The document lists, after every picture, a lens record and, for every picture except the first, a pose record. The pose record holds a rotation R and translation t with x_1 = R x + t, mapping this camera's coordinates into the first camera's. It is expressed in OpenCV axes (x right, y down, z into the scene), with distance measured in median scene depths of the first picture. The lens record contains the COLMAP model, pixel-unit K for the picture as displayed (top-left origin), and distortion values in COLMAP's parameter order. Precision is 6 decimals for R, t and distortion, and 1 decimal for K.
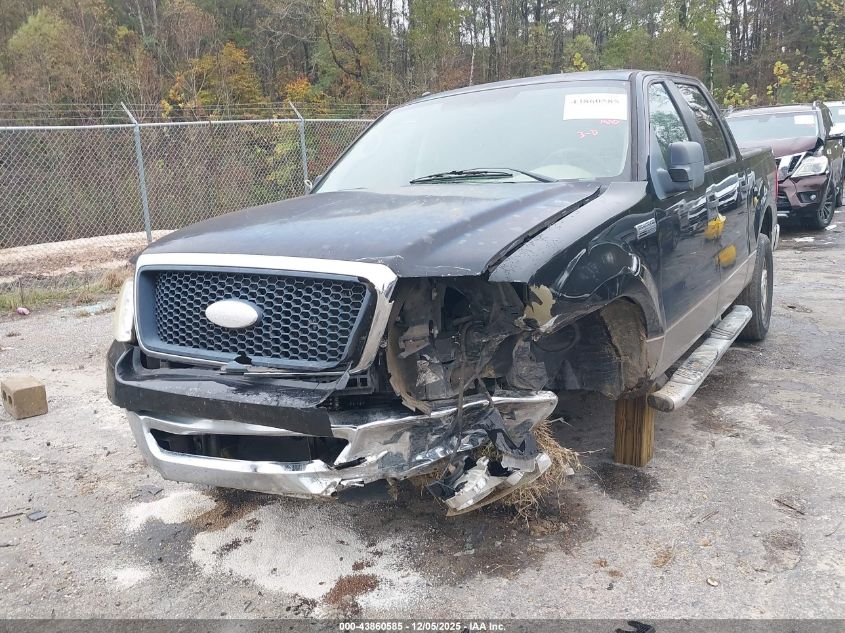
lens RADIAL K [[767.4, 0, 422.5], [0, 767.4, 316.5], [0, 0, 1]] dist [0.069837, -0.001271]
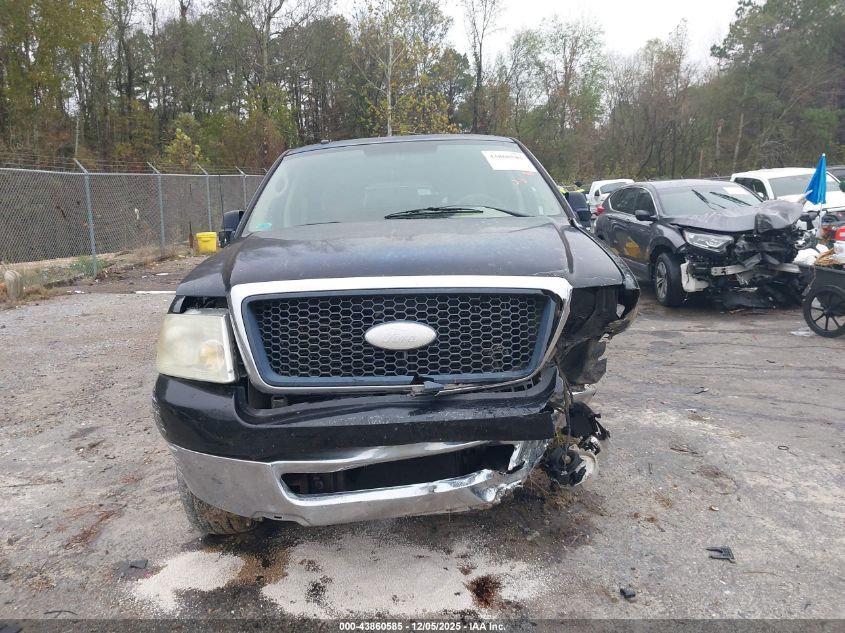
lens RADIAL K [[655.2, 0, 422.5], [0, 655.2, 316.5], [0, 0, 1]] dist [0.026142, -0.001517]
pose [[0.851851, -0.059158, 0.520432, -0.653885], [0.090336, 0.995306, -0.034726, 0.003692], [-0.515935, 0.076596, 0.853197, 0.269584]]
